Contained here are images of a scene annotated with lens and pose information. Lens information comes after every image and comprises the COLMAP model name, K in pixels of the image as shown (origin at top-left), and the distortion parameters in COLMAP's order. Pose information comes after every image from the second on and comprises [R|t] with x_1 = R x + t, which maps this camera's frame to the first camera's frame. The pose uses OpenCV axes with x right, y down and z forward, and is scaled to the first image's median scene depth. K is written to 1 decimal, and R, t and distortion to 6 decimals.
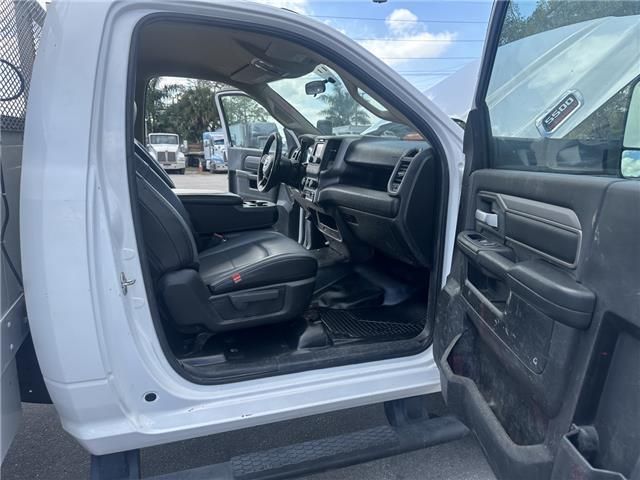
lens RADIAL K [[455.7, 0, 325.2], [0, 455.7, 242.5], [0, 0, 1]] dist [0.059300, -0.081520]
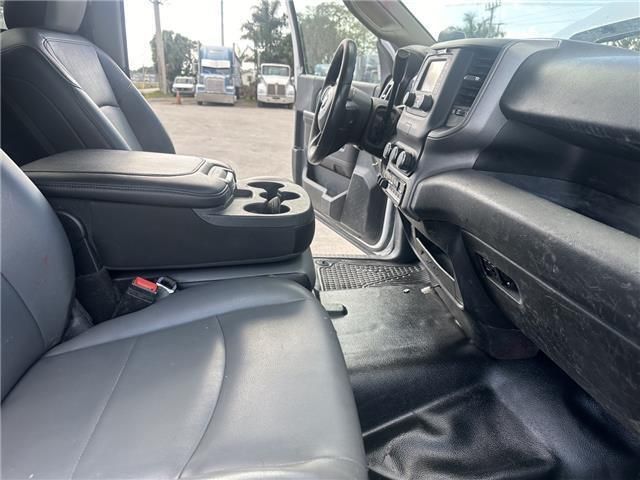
lens RADIAL K [[455.7, 0, 322.3], [0, 455.7, 241.9], [0, 0, 1]] dist [0.059300, -0.081520]
pose [[0.968060, 0.122021, -0.219022, -0.000433], [-0.093692, 0.986351, 0.135404, -0.040396], [0.232554, -0.110558, 0.966279, 0.220307]]
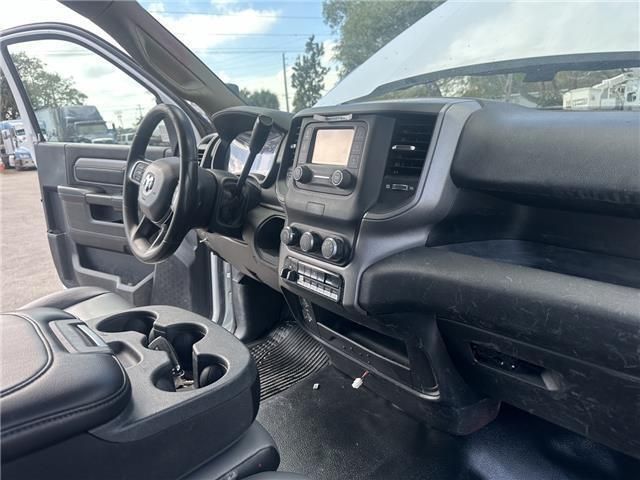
lens RADIAL K [[455.7, 0, 319.3], [0, 455.7, 236.7], [0, 0, 1]] dist [0.059300, -0.081520]
pose [[0.942948, -0.121686, 0.309907, -0.053335], [0.112855, 0.992530, 0.046339, -0.058978], [-0.313230, -0.008721, 0.949637, 0.261845]]
